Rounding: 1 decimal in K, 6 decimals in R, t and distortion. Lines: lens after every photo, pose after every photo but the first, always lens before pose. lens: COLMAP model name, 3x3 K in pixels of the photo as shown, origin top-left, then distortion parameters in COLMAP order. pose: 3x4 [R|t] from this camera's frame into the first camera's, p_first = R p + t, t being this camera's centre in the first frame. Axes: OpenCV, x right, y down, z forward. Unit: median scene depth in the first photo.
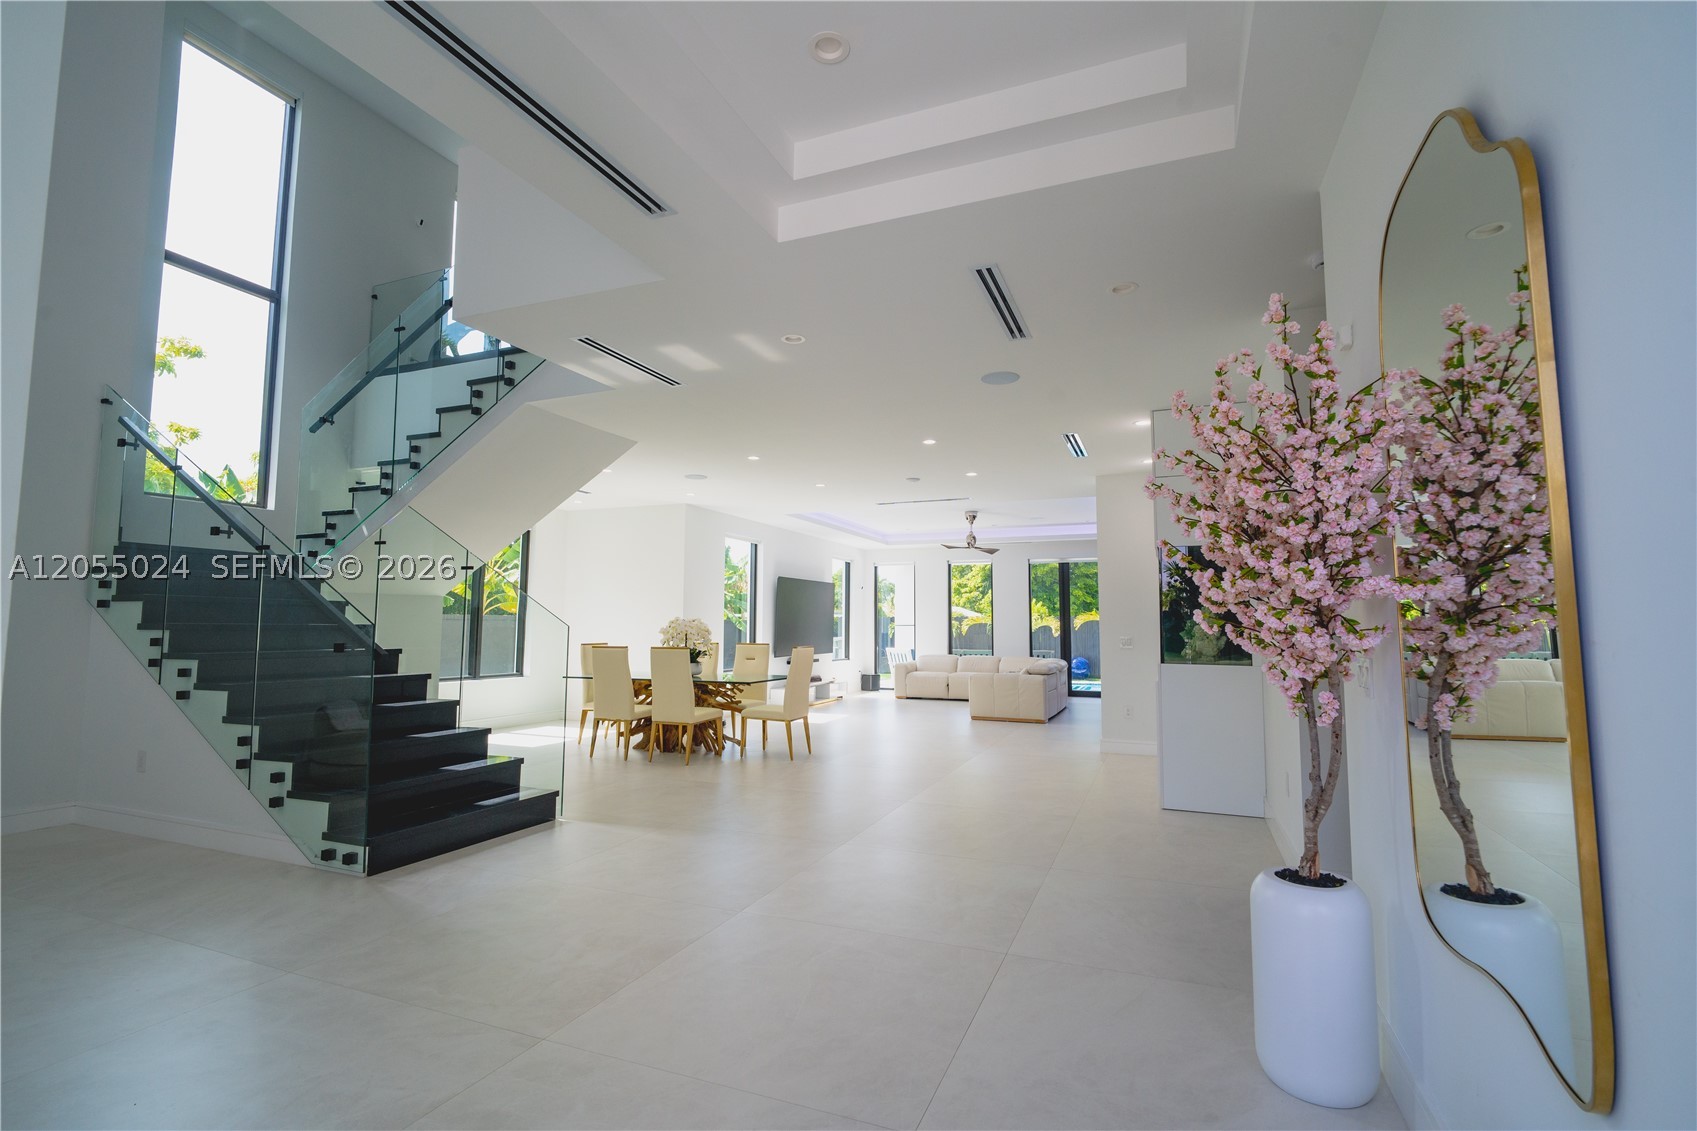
lens RADIAL K [[781.5, 0, 852.9], [0, 781.5, 561.5], [0, 0, 1]] dist [0.003652, -0.006963]
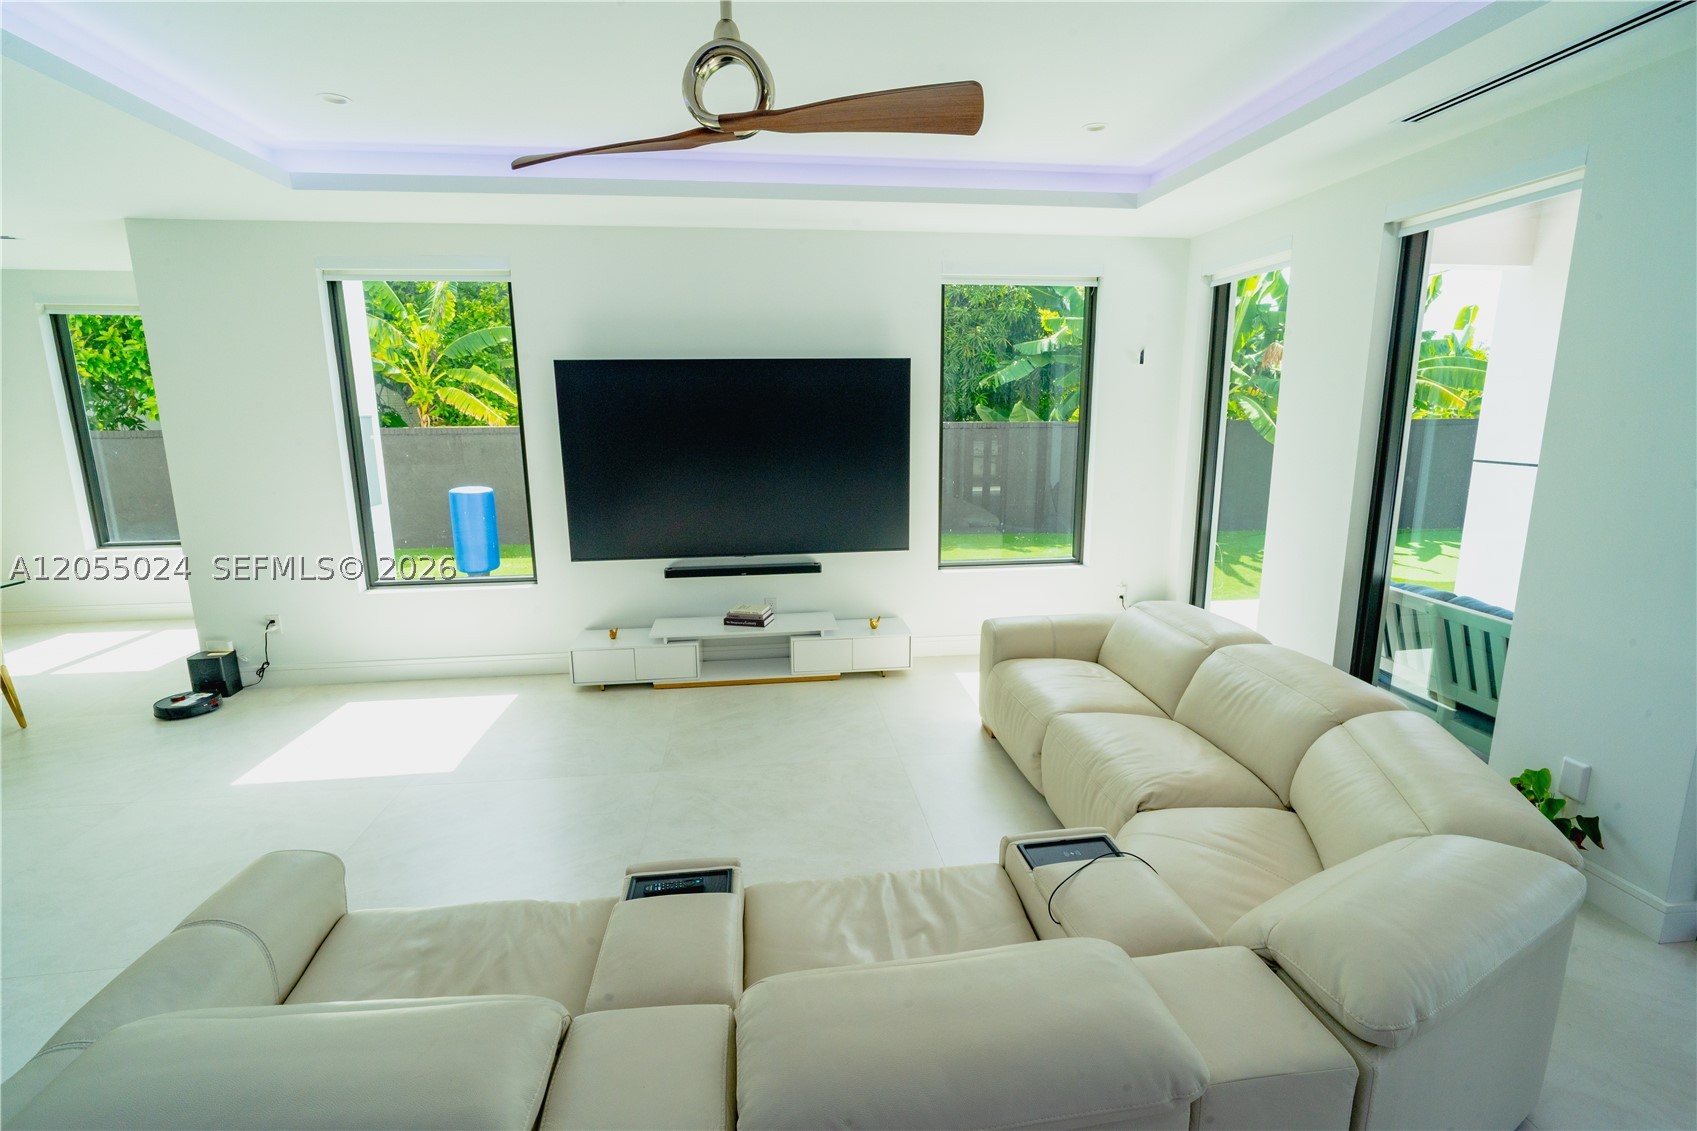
lens RADIAL K [[786.0, 0, 852.7], [0, 786.0, 561.4], [0, 0, 1]] dist [-0.010520, -0.000332]
pose [[0.488971, 0.163447, -0.856850, 0.644453], [0.081930, 0.969341, 0.231659, 0.073758], [0.868444, -0.183477, 0.460588, 1.814273]]
